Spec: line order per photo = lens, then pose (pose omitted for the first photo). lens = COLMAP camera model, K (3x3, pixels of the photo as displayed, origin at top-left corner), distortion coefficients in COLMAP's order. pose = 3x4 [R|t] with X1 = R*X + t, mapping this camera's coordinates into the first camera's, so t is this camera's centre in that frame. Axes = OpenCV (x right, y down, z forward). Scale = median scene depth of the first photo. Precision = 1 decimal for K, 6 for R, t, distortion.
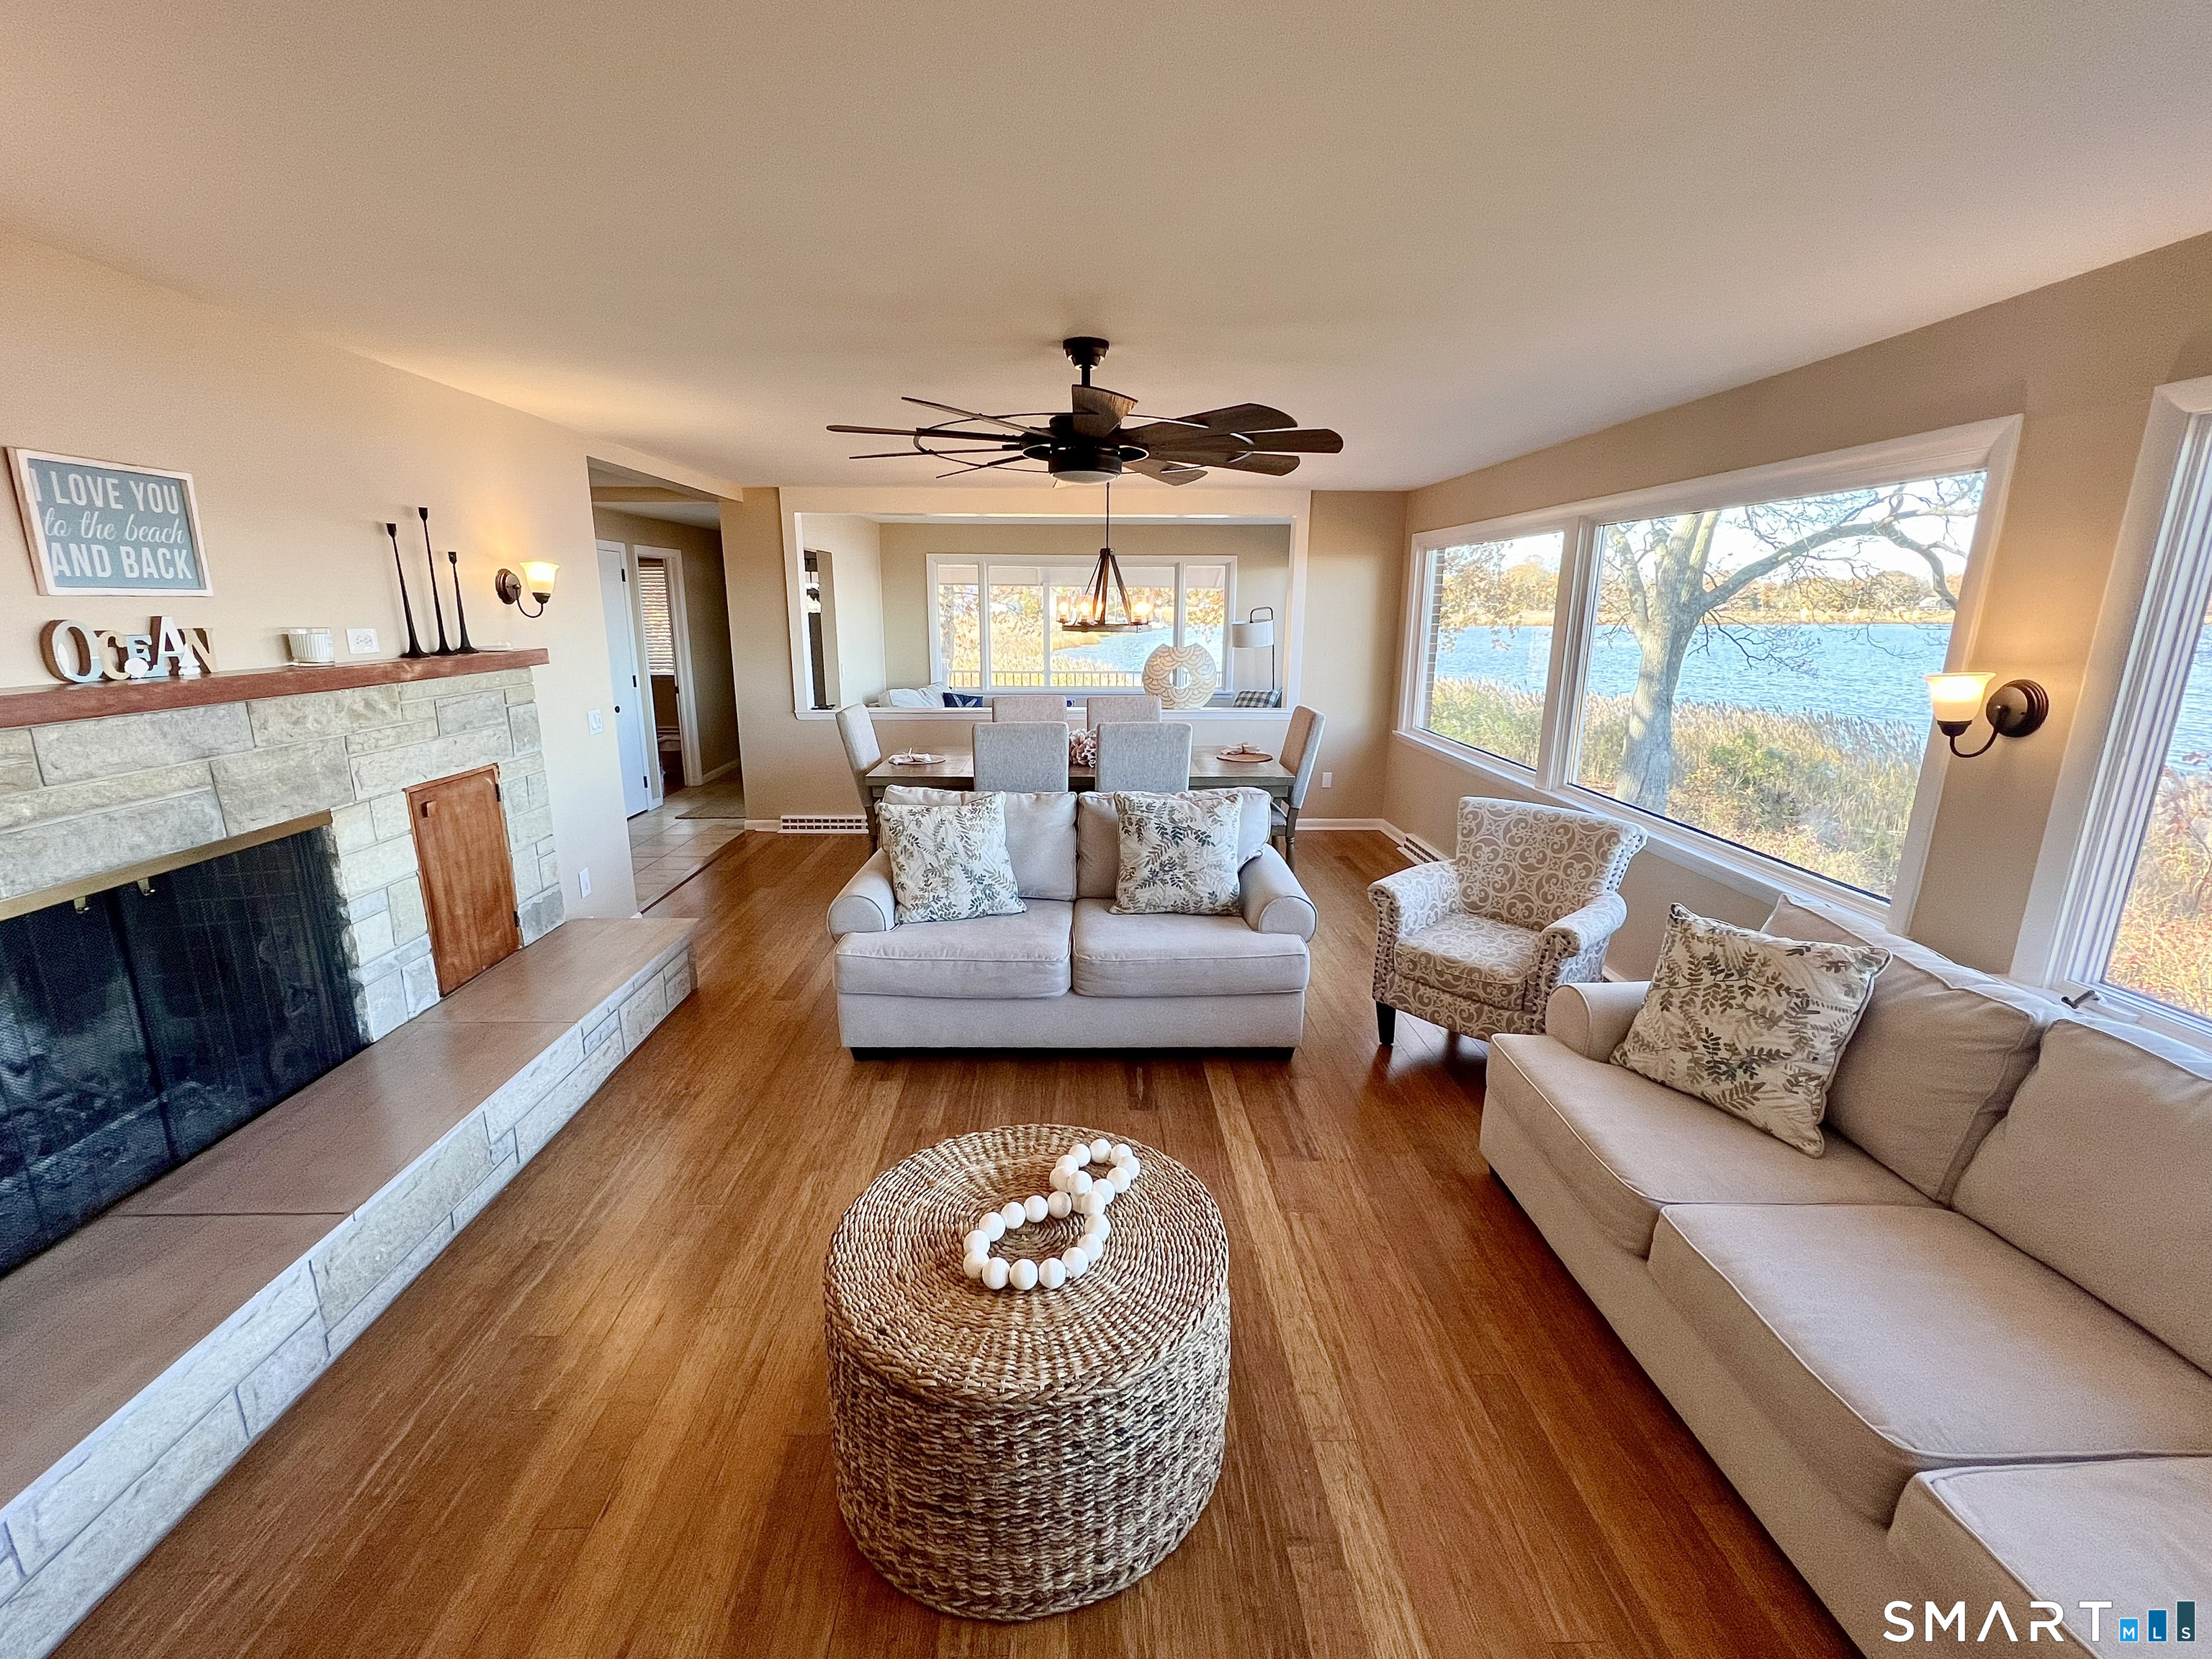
lens RADIAL K [[925.7, 0, 1096.6], [0, 925.7, 827.9], [0, 0, 1]] dist [-0.000099, 0.000120]
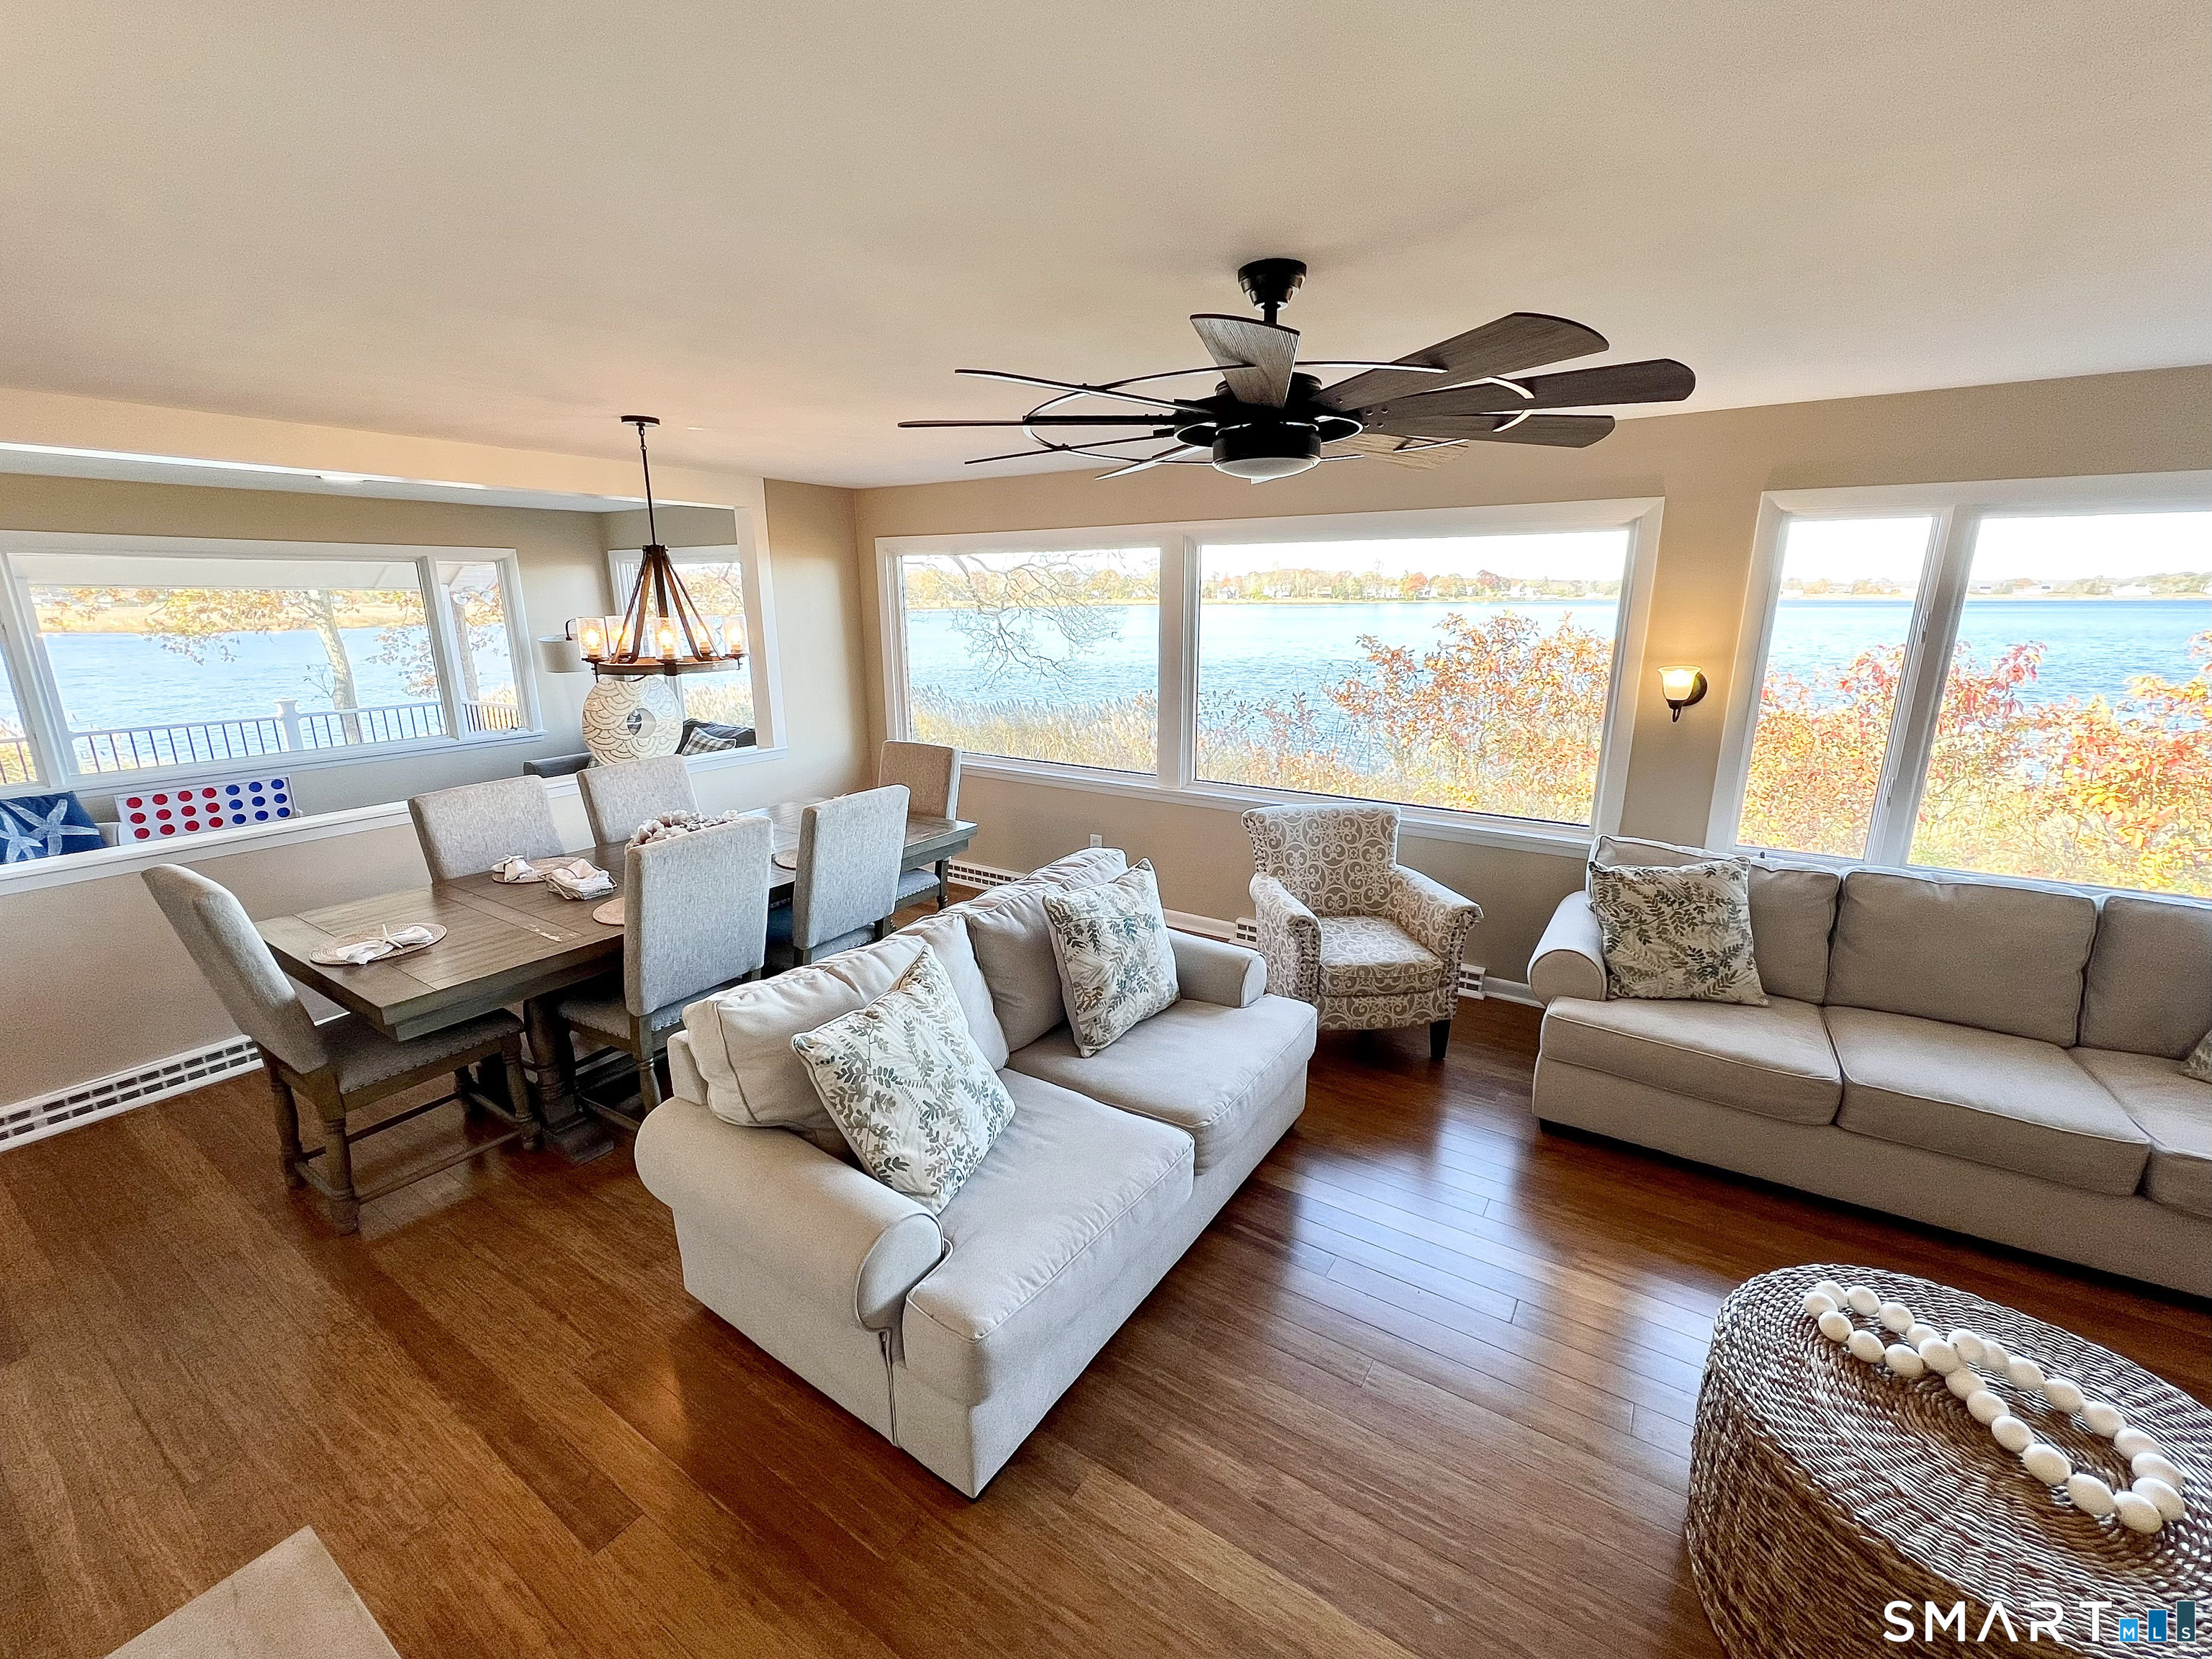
lens RADIAL K [[918.1, 0, 1096.2], [0, 918.1, 825.9], [0, 0, 1]] dist [0.001474, -0.000132]
pose [[0.572422, -0.206187, 0.793612, -0.578901], [0.200406, 0.973695, 0.108424, -0.182736], [-0.795092, 0.096981, 0.598685, 0.599687]]
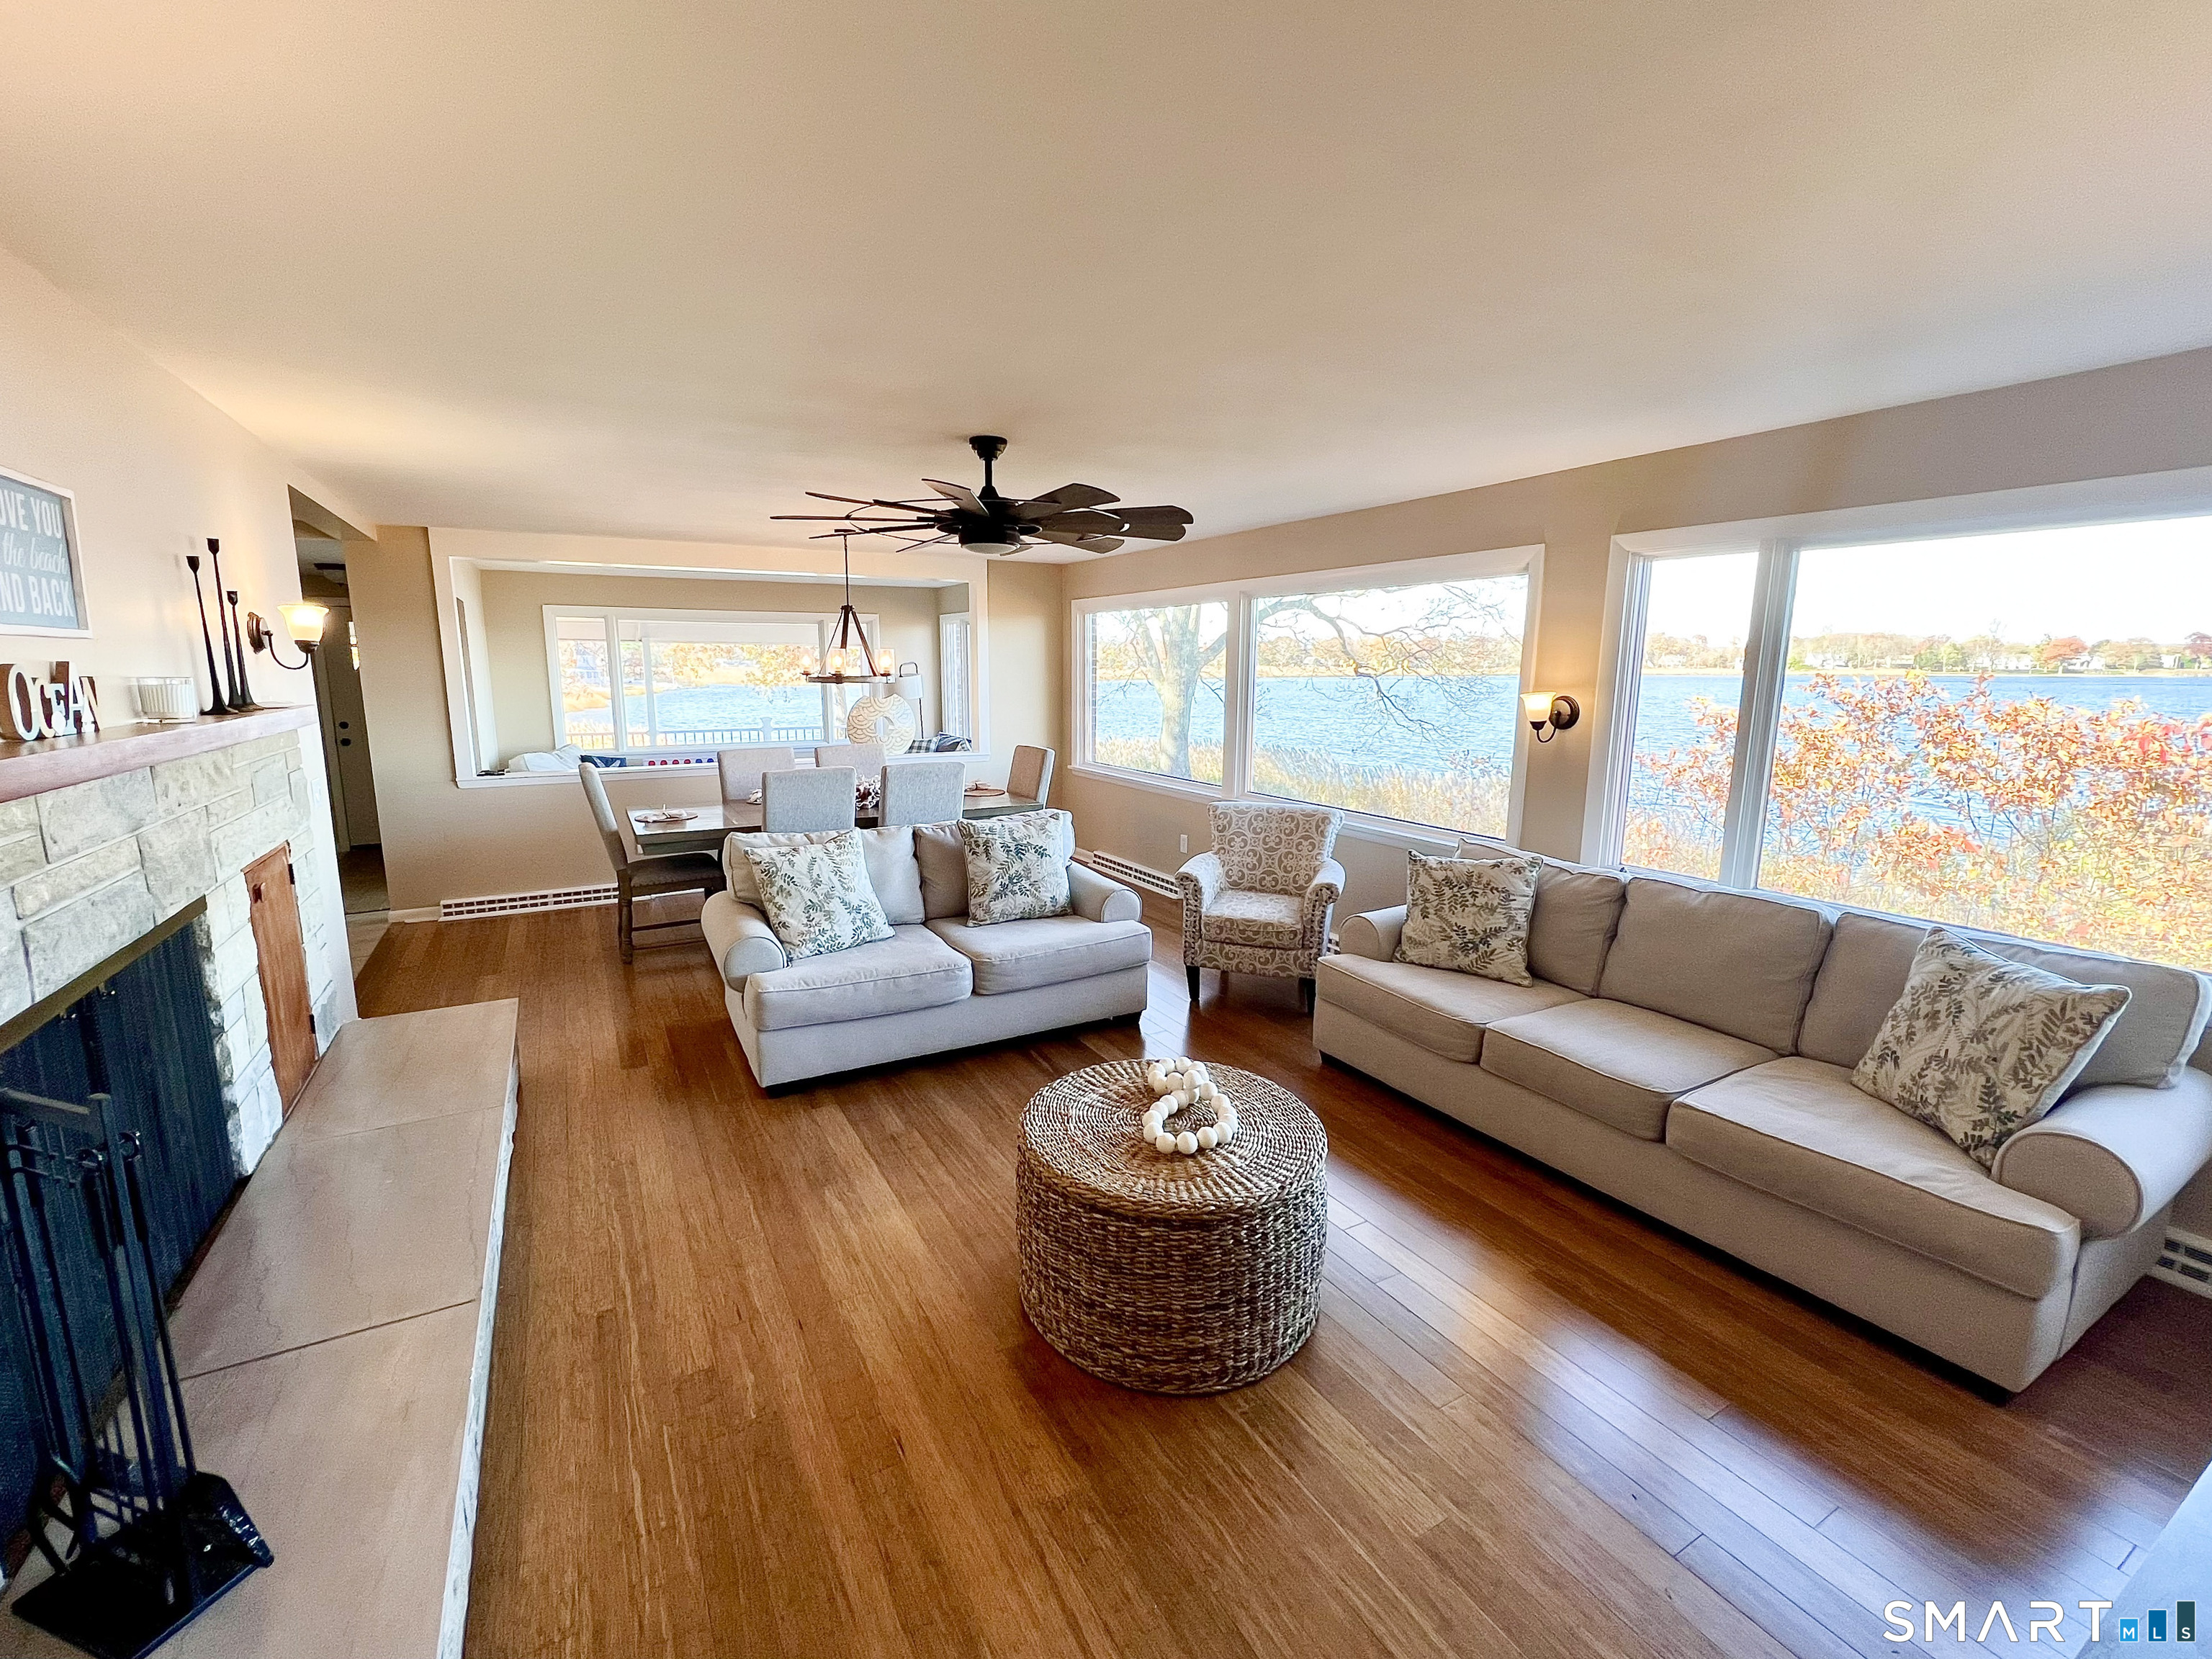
lens RADIAL K [[930.7, 0, 1075.6], [0, 930.7, 827.5], [0, 0, 1]] dist [0.000239, 0.000050]
pose [[0.888300, -0.082073, 0.451871, -0.410317], [0.109894, 0.993305, -0.035619, 0.030071], [-0.445922, 0.081298, 0.891372, -0.080091]]
